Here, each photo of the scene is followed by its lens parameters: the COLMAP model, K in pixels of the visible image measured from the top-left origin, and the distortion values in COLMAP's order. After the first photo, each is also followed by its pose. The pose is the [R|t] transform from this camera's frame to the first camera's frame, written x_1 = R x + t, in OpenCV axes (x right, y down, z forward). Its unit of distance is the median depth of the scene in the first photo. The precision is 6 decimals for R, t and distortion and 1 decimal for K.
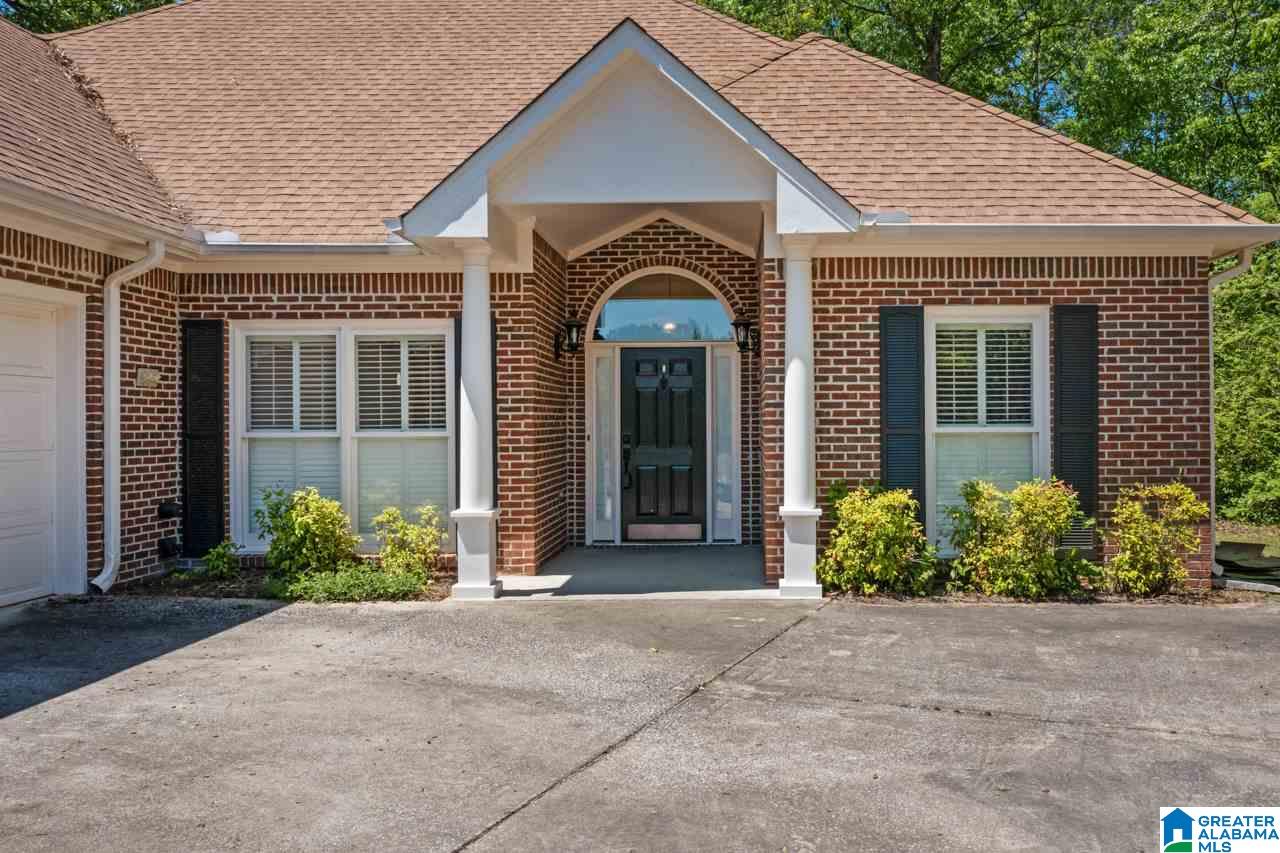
lens RADIAL K [[1063.4, 0, 742.6], [0, 1063.4, 404.7], [0, 0, 1]] dist [-0.011891, -0.002875]
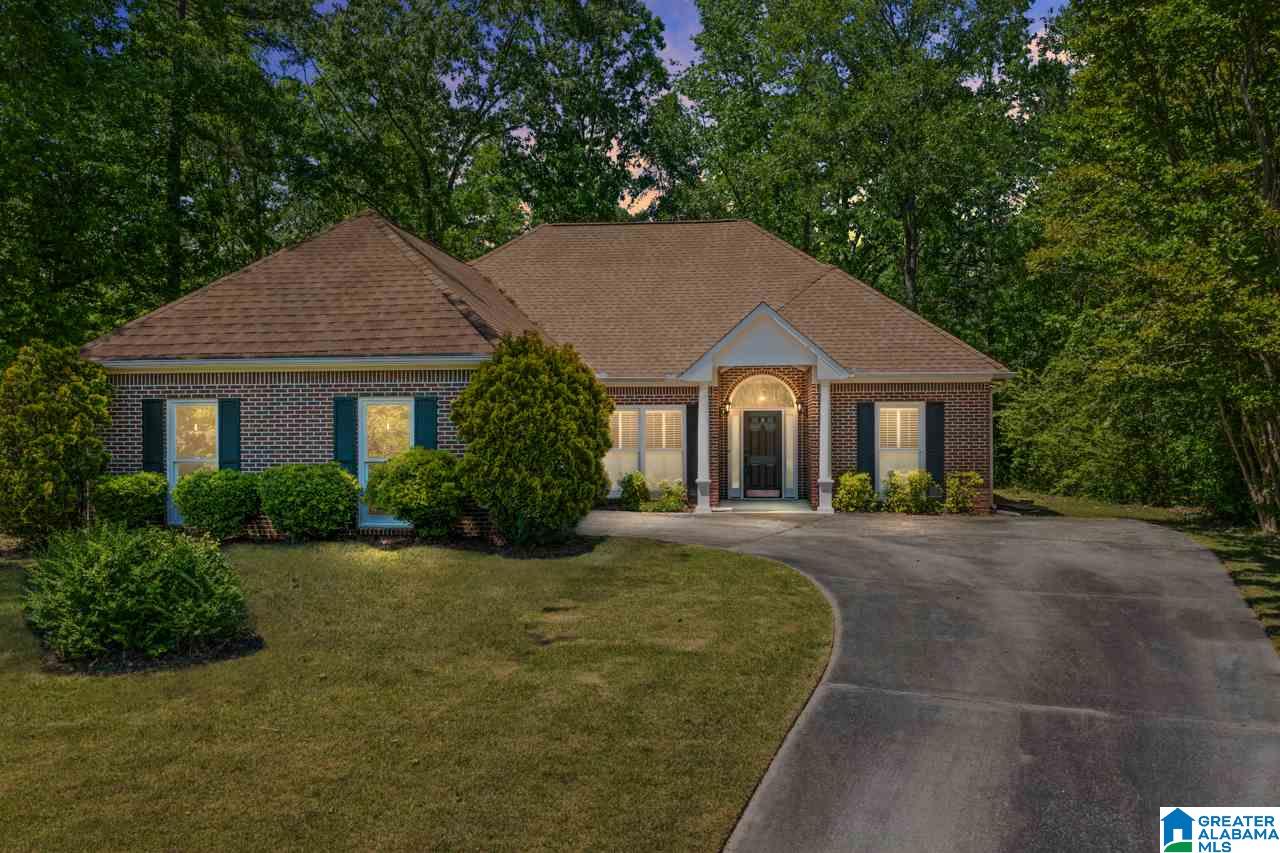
lens RADIAL K [[1002.3, 0, 638.4], [0, 1002.3, 406.4], [0, 0, 1]] dist [-0.033609, -0.002056]
pose [[0.992346, -0.001349, -0.123478, -0.096077], [0.001005, 0.999995, -0.002850, -0.075421], [0.123481, 0.002704, 0.992343, -1.462697]]
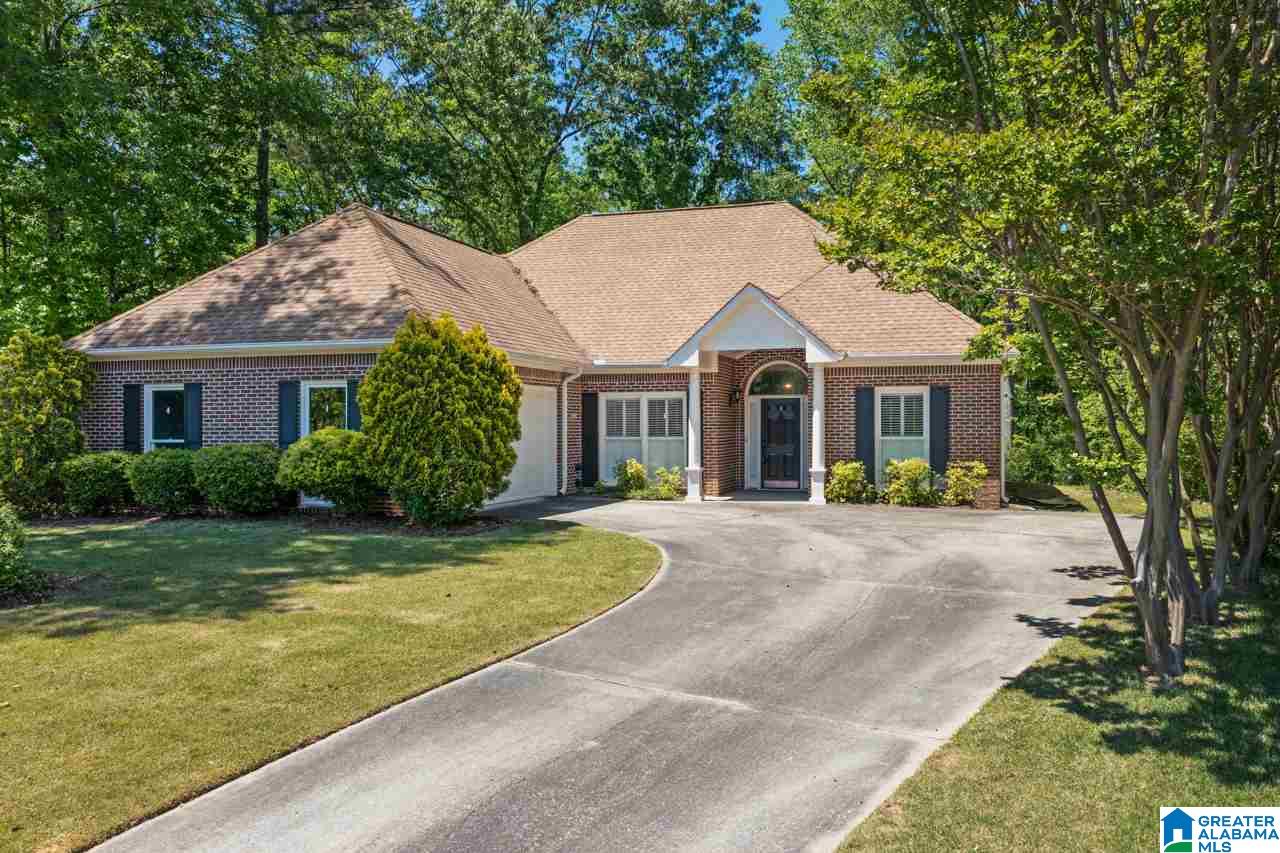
lens RADIAL K [[1002.3, 0, 638.4], [0, 1002.3, 406.4], [0, 0, 1]] dist [-0.033609, -0.002056]
pose [[0.951414, -0.002918, -0.307902, 0.360211], [0.002132, 0.999994, -0.002888, -0.042657], [0.307908, 0.002091, 0.951414, -1.324812]]
